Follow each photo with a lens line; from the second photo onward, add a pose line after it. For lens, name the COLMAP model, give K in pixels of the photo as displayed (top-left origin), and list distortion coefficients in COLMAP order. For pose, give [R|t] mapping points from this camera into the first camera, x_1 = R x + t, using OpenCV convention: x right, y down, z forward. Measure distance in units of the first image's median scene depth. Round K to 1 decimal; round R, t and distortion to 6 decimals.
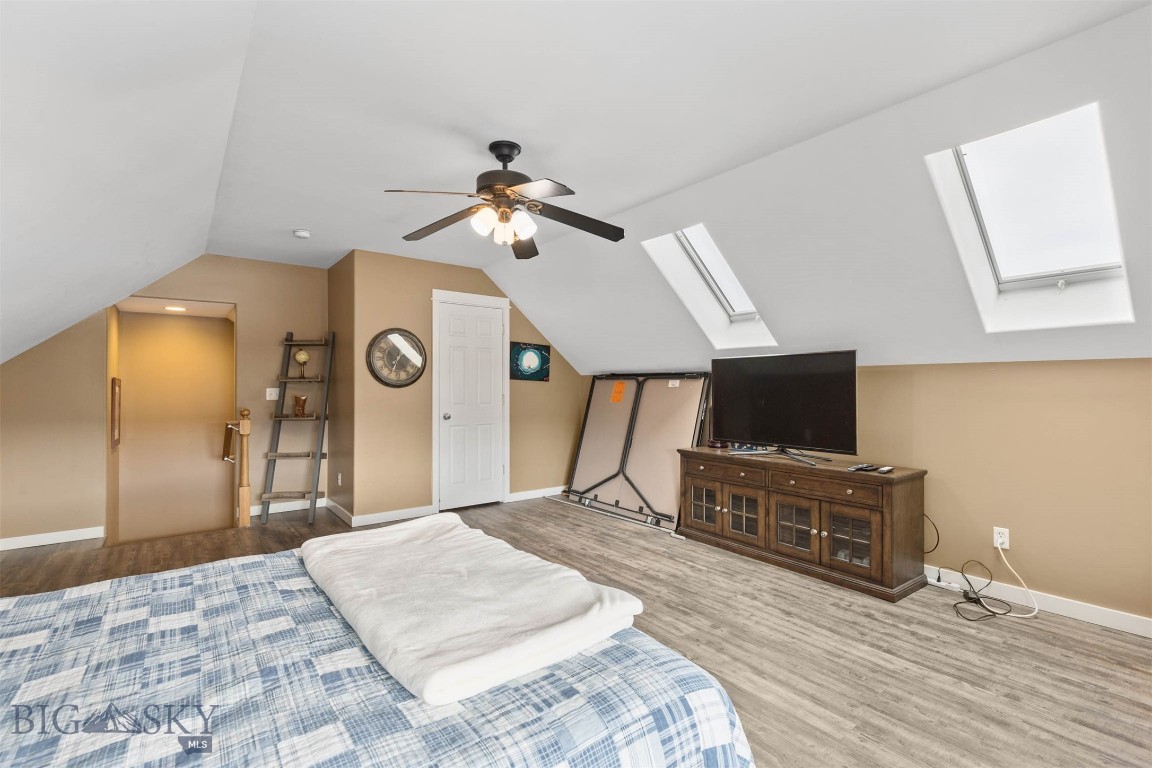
lens RADIAL K [[523.7, 0, 581.7], [0, 523.7, 384.6], [0, 0, 1]] dist [0.006810, -0.000080]
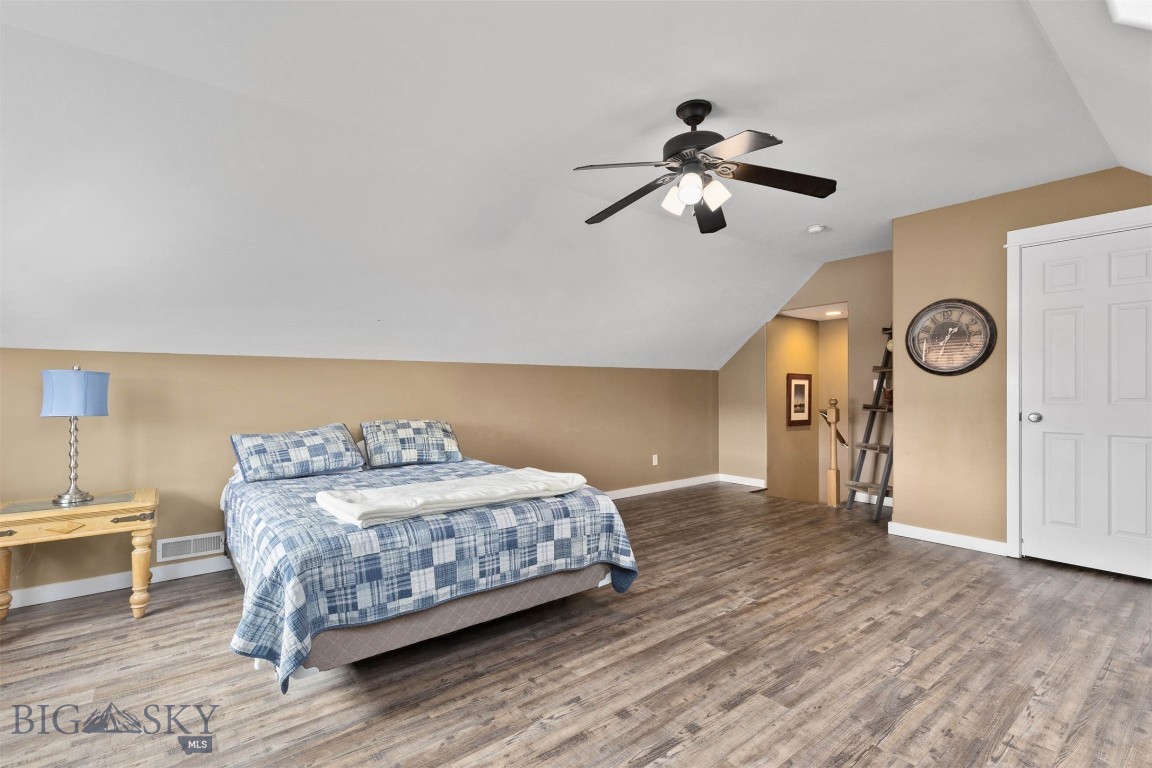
lens RADIAL K [[523.7, 0, 581.7], [0, 523.7, 384.6], [0, 0, 1]] dist [0.006810, -0.000080]
pose [[0.010280, -0.005927, -0.999930, 0.535291], [0.011111, 0.999921, -0.005813, 0.021648], [0.999885, -0.011051, 0.010345, 0.543114]]
